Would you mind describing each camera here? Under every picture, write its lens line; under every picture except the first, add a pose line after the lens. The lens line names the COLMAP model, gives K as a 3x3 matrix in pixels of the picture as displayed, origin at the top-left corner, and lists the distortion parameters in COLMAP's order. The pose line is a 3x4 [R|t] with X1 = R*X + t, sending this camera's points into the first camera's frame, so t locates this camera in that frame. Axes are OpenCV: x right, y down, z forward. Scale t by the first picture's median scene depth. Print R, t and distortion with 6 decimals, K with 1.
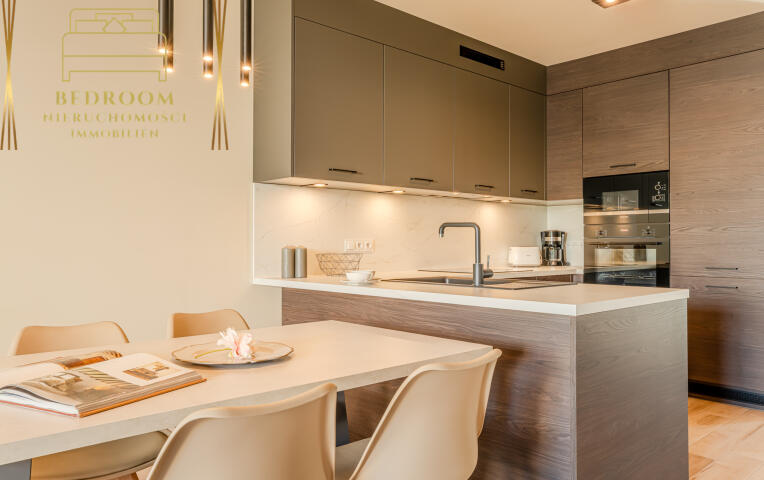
lens RADIAL K [[582.2, 0, 382.0], [0, 582.2, 240.0], [0, 0, 1]] dist [-0.009570, -0.004522]
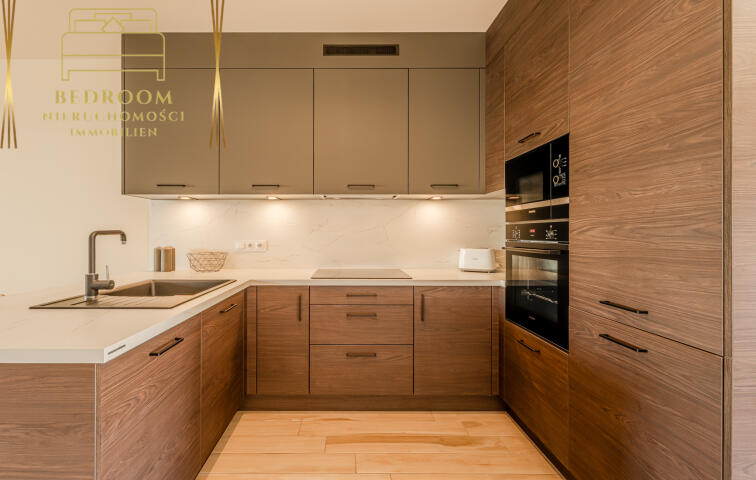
lens RADIAL K [[377.0, 0, 339.7], [0, 377.0, 234.2], [0, 0, 1]] dist [-0.000141, -0.000566]
pose [[0.733657, 0.002066, -0.679517, 0.585170], [0.005055, 0.999951, 0.008499, -0.018642], [0.679501, -0.009670, 0.733611, 0.541744]]
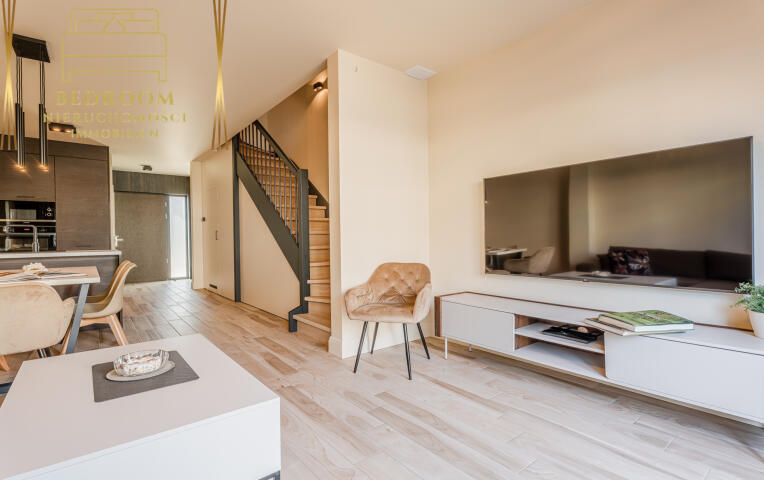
lens RADIAL K [[362.3, 0, 382.0], [0, 362.3, 240.0], [0, 0, 1]] dist [-0.000613, 0.000251]
pose [[0.055453, -0.006779, 0.998438, -0.798269], [0.002899, 0.999974, 0.006628, 0.015907], [-0.998457, 0.002527, 0.055471, -0.303322]]
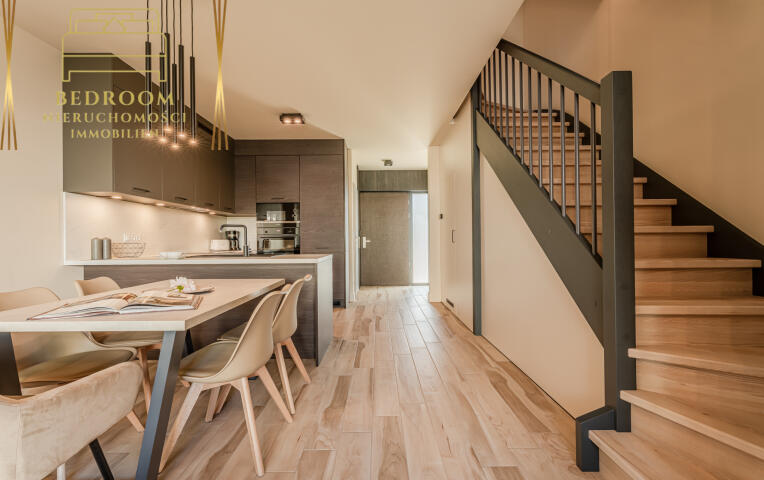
lens RADIAL K [[362.3, 0, 382.0], [0, 362.3, 240.0], [0, 0, 1]] dist [-0.000613, 0.000251]
pose [[0.663861, -0.003643, 0.747847, -0.304858], [0.001551, 0.999993, 0.003495, 0.011882], [-0.747854, -0.001160, 0.663862, -0.110260]]
